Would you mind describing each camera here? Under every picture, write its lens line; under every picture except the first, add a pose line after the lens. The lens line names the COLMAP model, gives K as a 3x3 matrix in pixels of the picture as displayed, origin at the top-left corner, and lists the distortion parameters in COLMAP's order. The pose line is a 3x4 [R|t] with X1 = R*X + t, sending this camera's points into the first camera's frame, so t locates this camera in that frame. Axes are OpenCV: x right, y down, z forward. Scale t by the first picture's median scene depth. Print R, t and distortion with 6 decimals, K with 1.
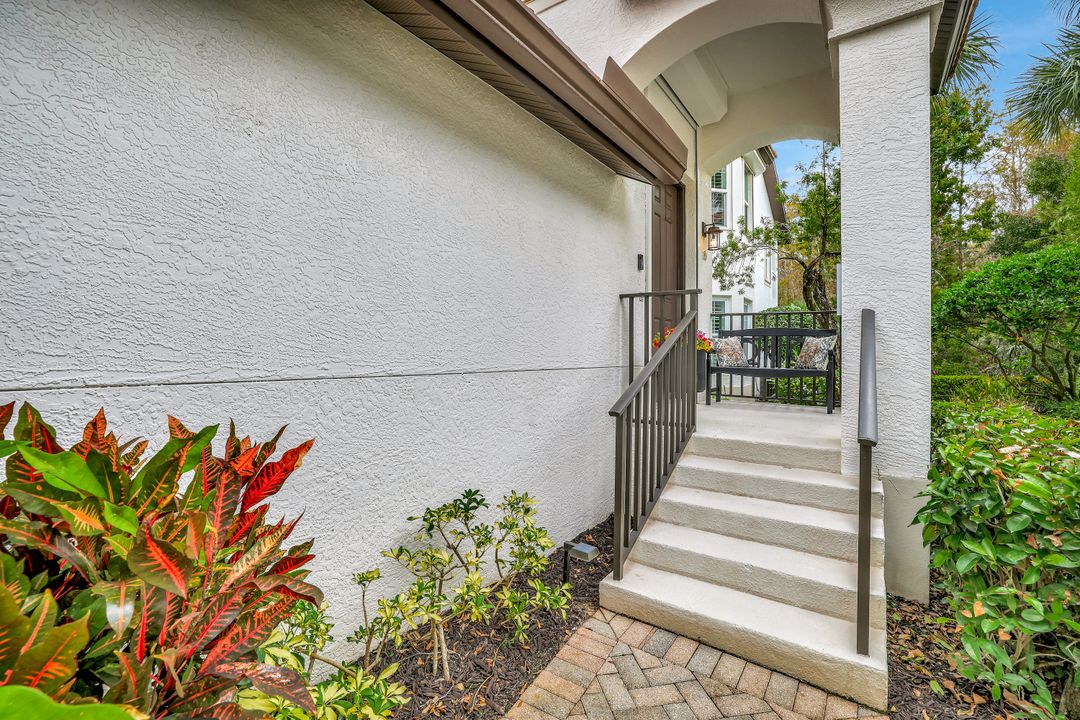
lens RADIAL K [[468.7, 0, 528.5], [0, 468.7, 353.0], [0, 0, 1]] dist [-0.051118, 0.016615]
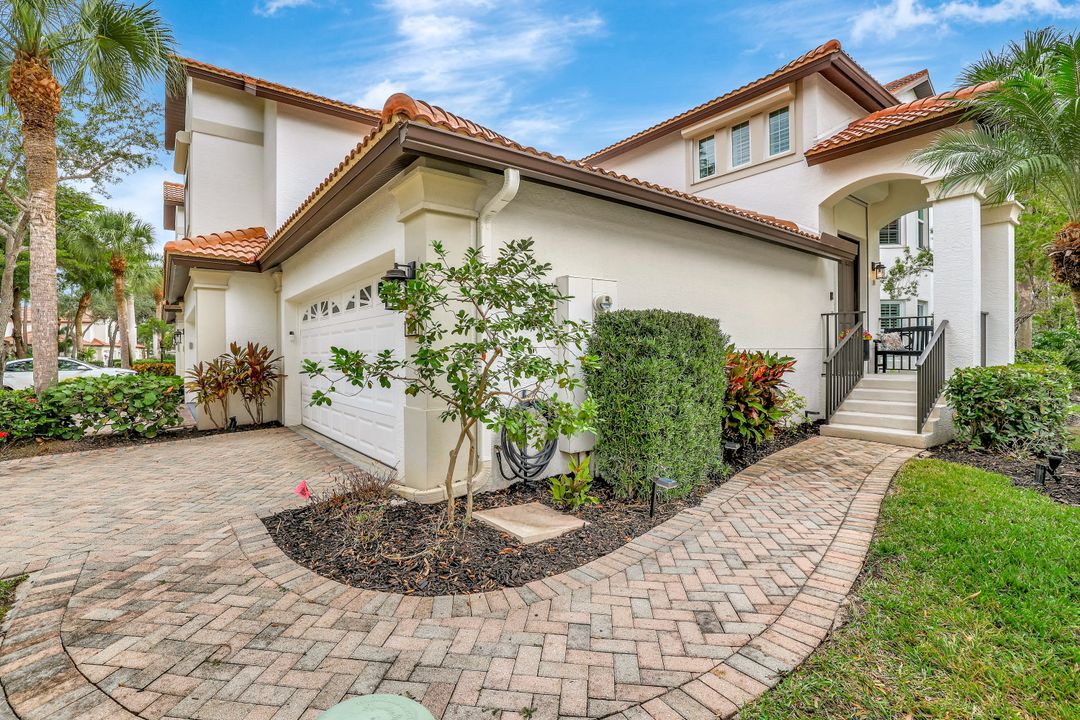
lens RADIAL K [[468.7, 0, 528.5], [0, 468.7, 353.0], [0, 0, 1]] dist [-0.051118, 0.016615]
pose [[0.948727, -0.009297, -0.315959, -0.270988], [0.009472, 0.999955, -0.000981, 0.027248], [0.315954, -0.002062, 0.948772, -0.928151]]
